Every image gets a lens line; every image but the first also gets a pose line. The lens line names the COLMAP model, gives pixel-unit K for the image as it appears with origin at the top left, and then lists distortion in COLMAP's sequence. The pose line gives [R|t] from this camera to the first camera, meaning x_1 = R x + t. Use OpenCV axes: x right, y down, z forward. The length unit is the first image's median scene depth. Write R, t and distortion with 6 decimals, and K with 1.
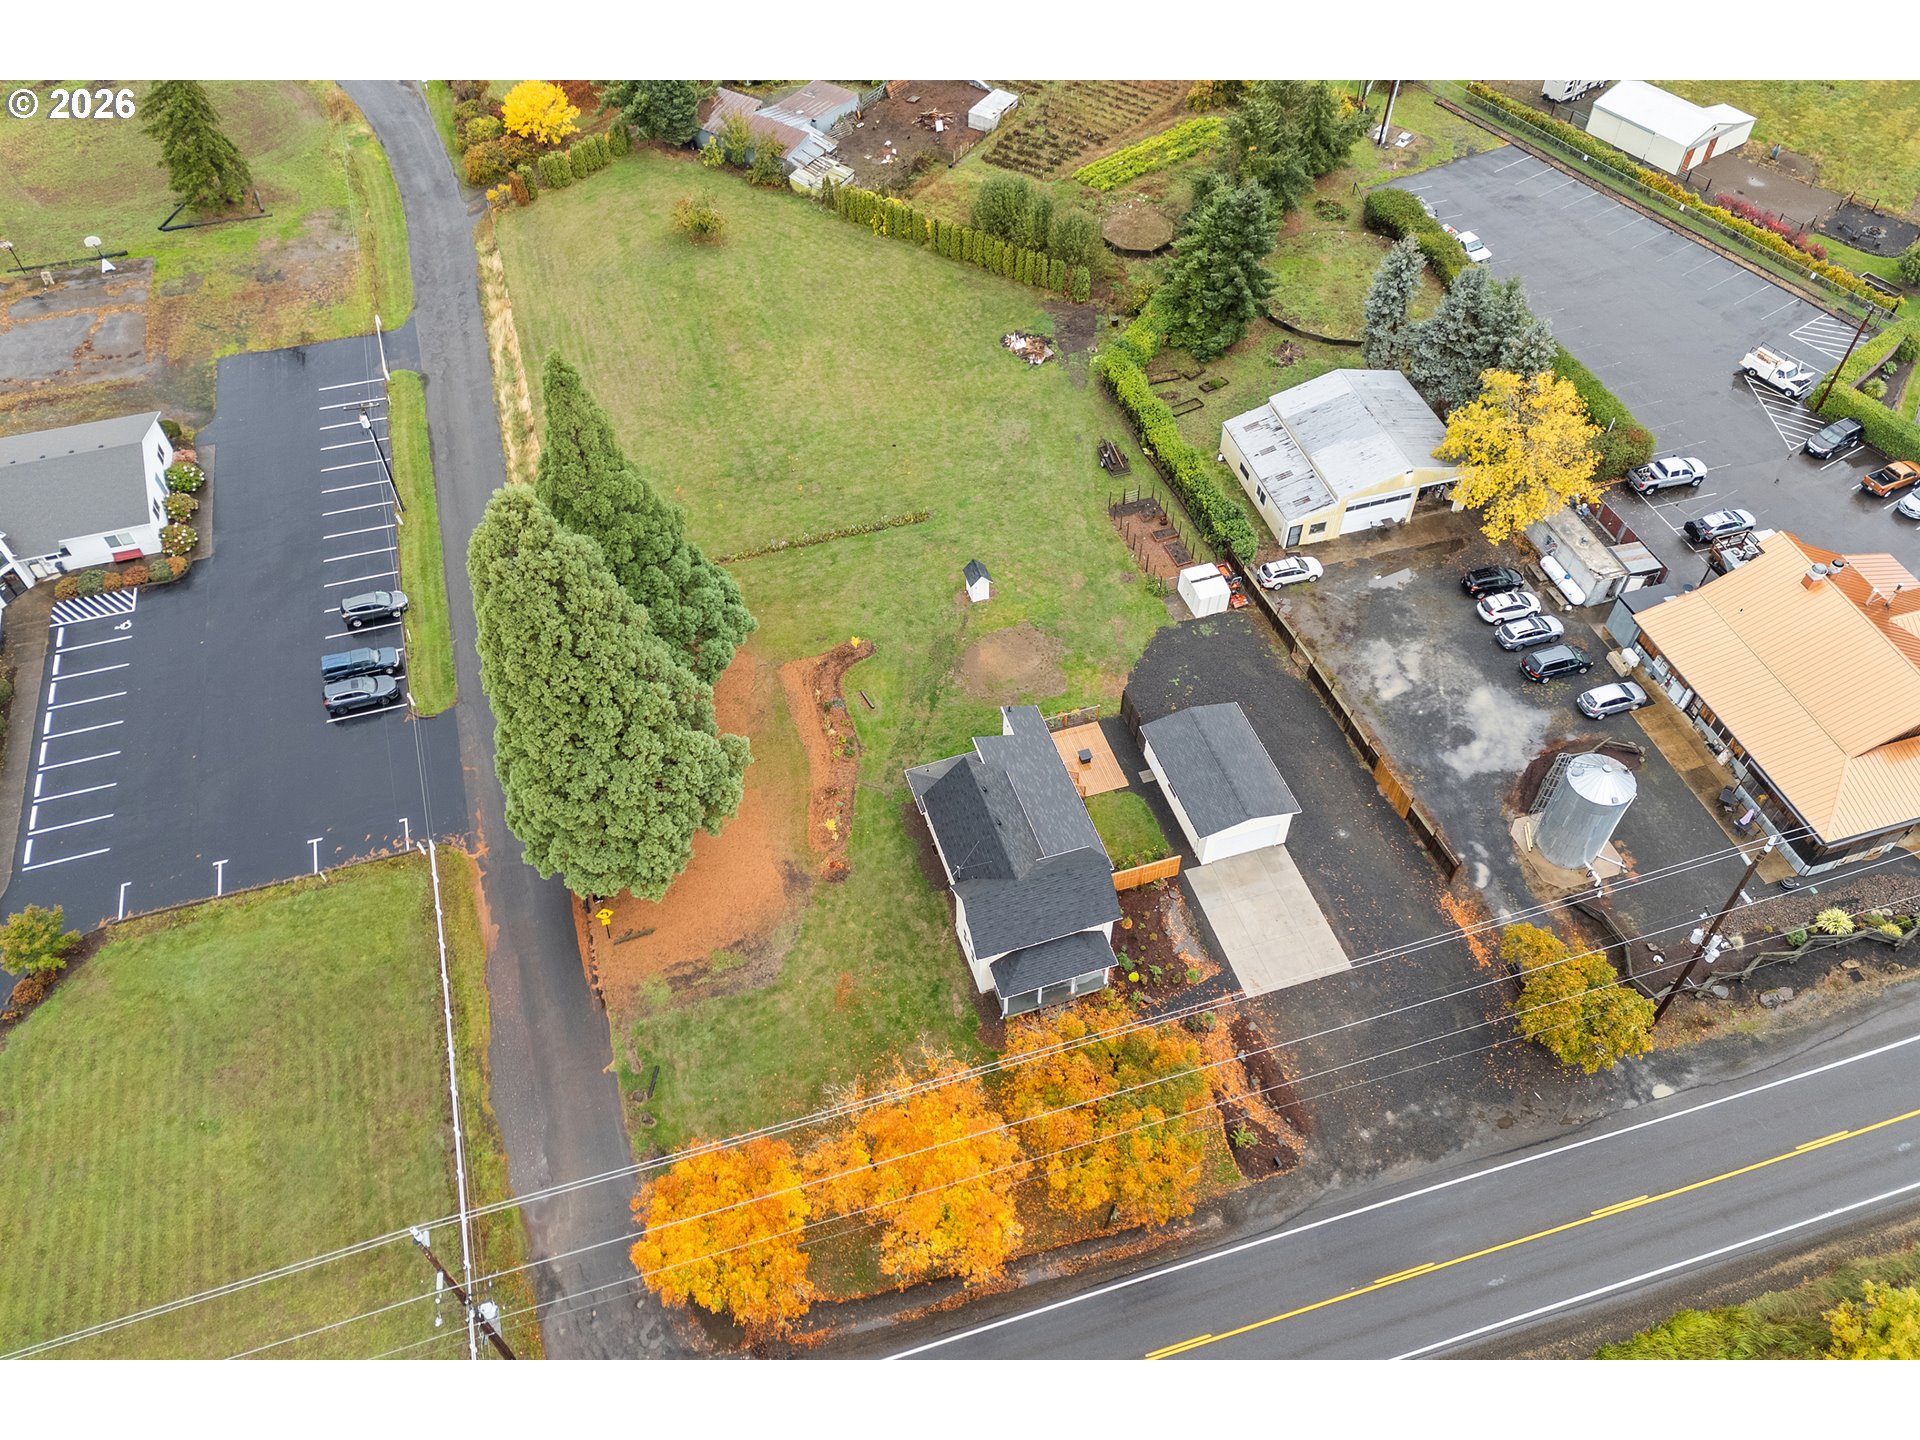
lens RADIAL K [[1419.5, 0, 967.9], [0, 1419.5, 727.0], [0, 0, 1]] dist [0.074160, -0.061459]
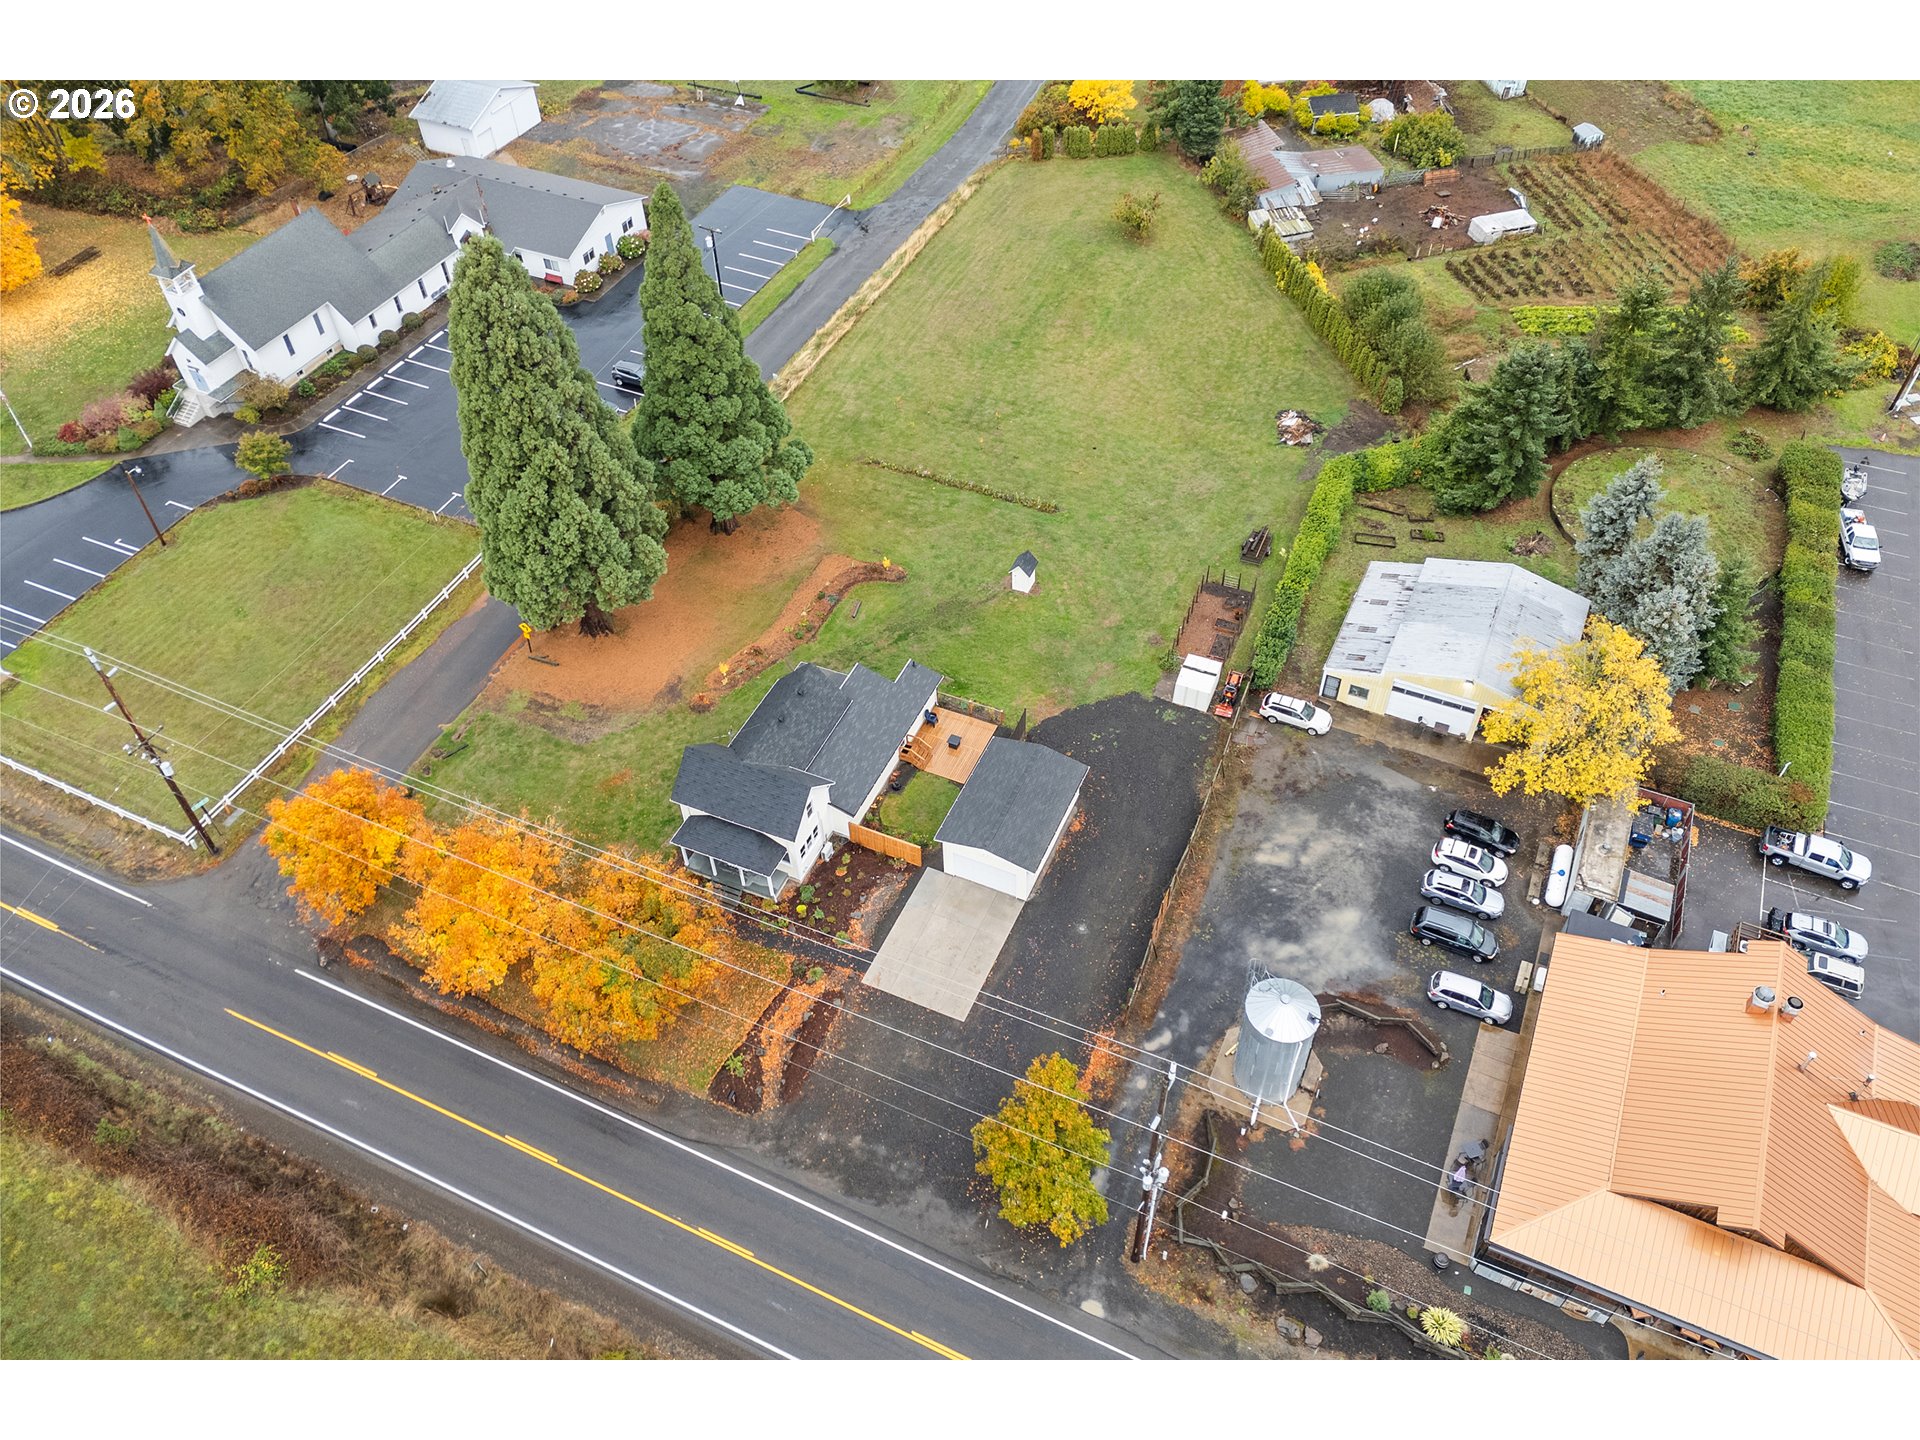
lens RADIAL K [[1419.5, 0, 953.6], [0, 1419.5, 724.7], [0, 0, 1]] dist [0.074160, -0.061459]
pose [[0.740872, 0.485776, -0.463822, 0.493881], [-0.504406, 0.858407, 0.093340, -0.076509], [0.443490, 0.164802, 0.880998, 0.080423]]
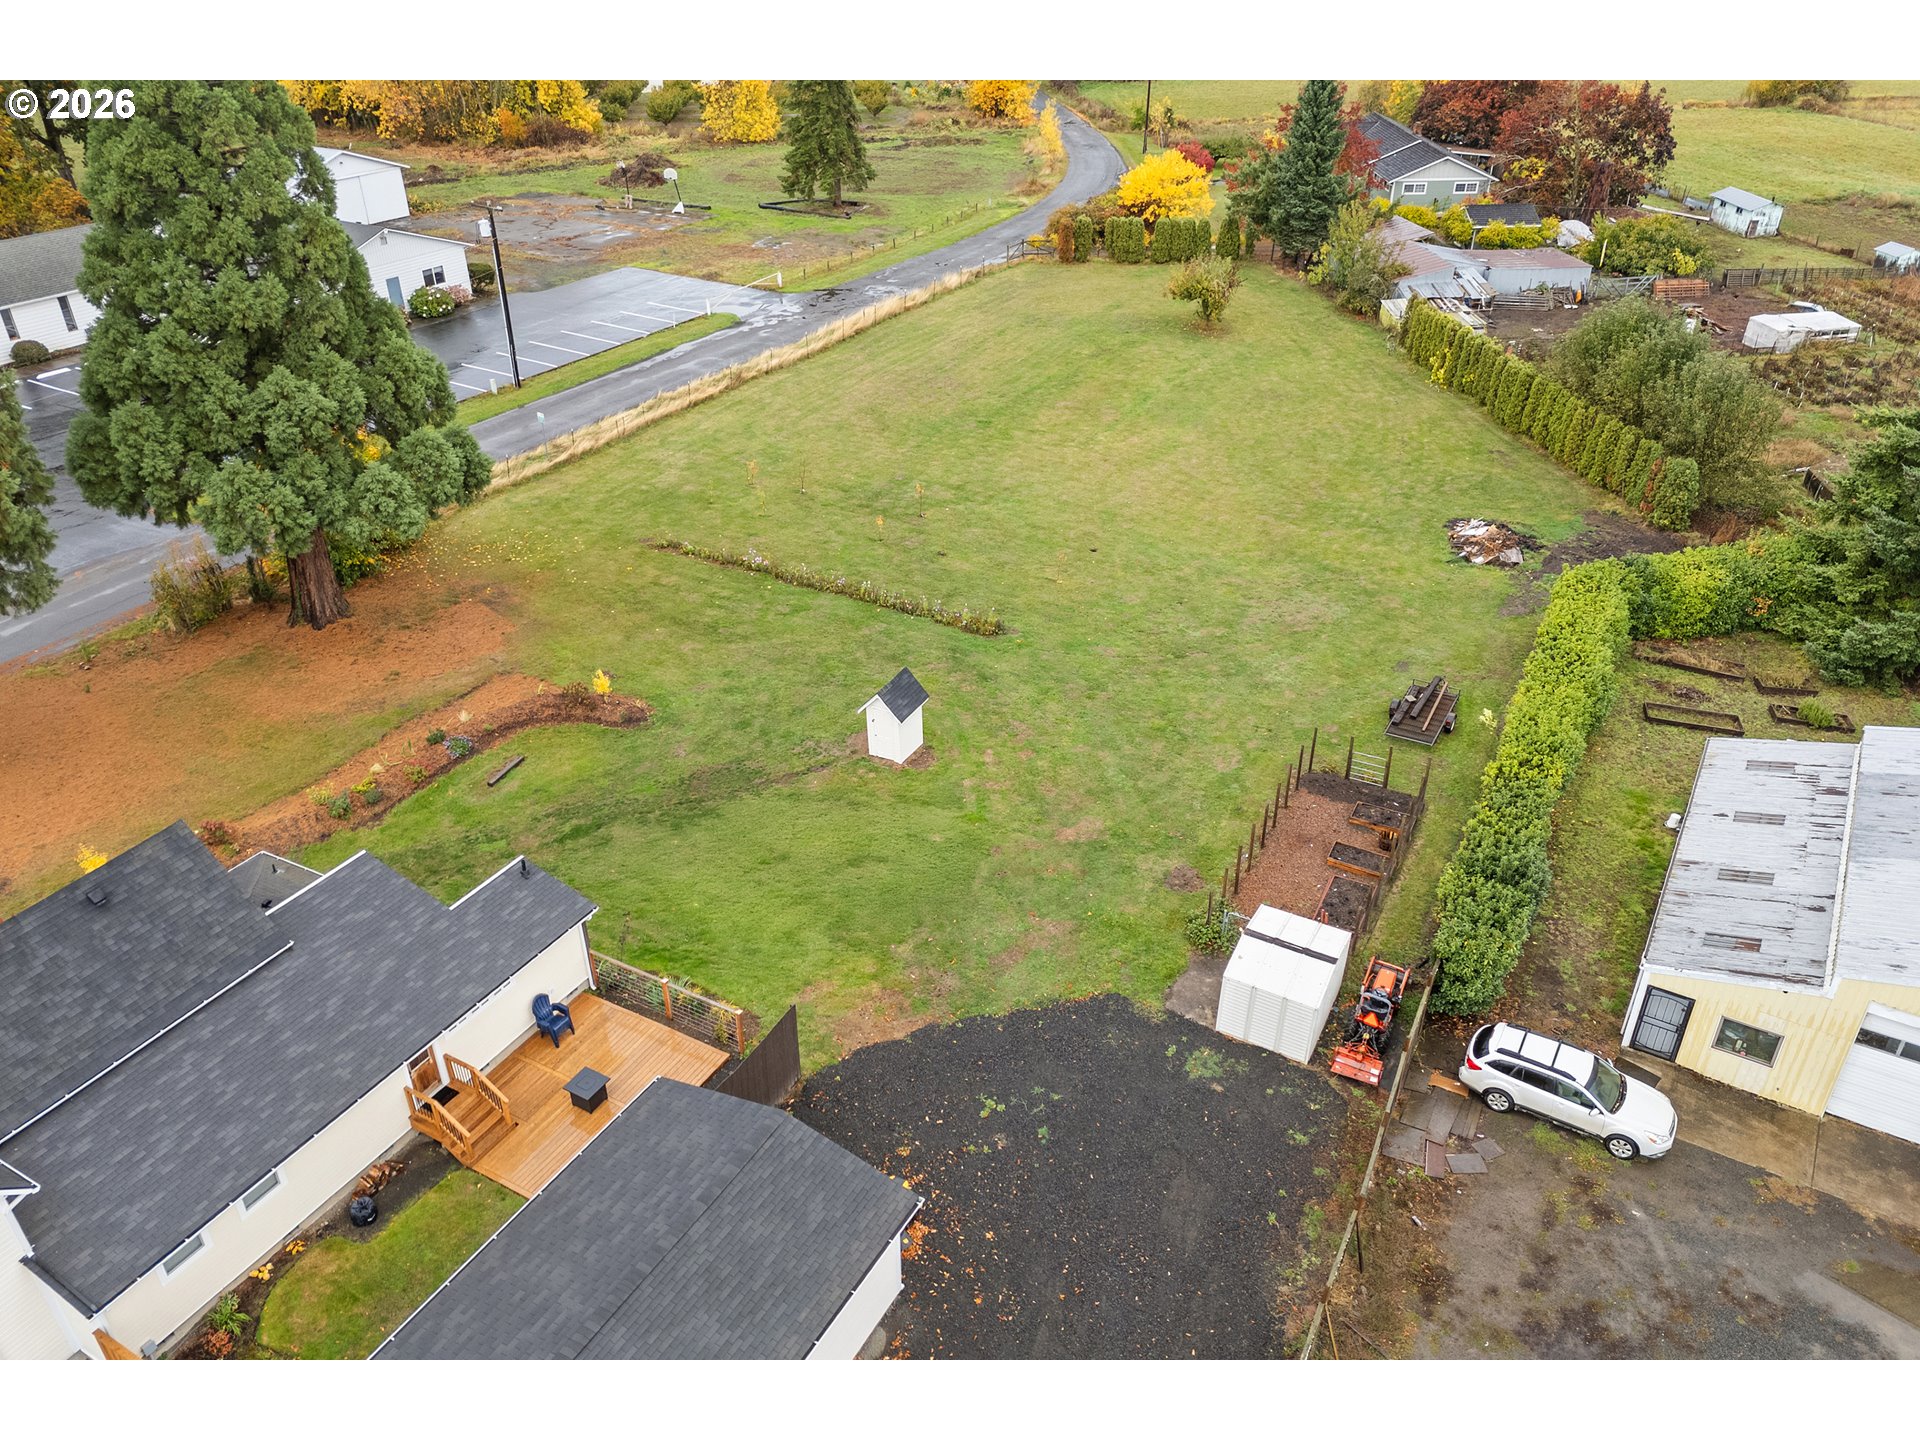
lens RADIAL K [[1419.5, 0, 961.6], [0, 1419.5, 710.1], [0, 0, 1]] dist [0.074160, -0.061459]
pose [[0.675732, 0.383114, -0.629770, 0.305593], [-0.566315, 0.816705, -0.110812, -0.064542], [0.471883, 0.431528, 0.768837, 0.640442]]
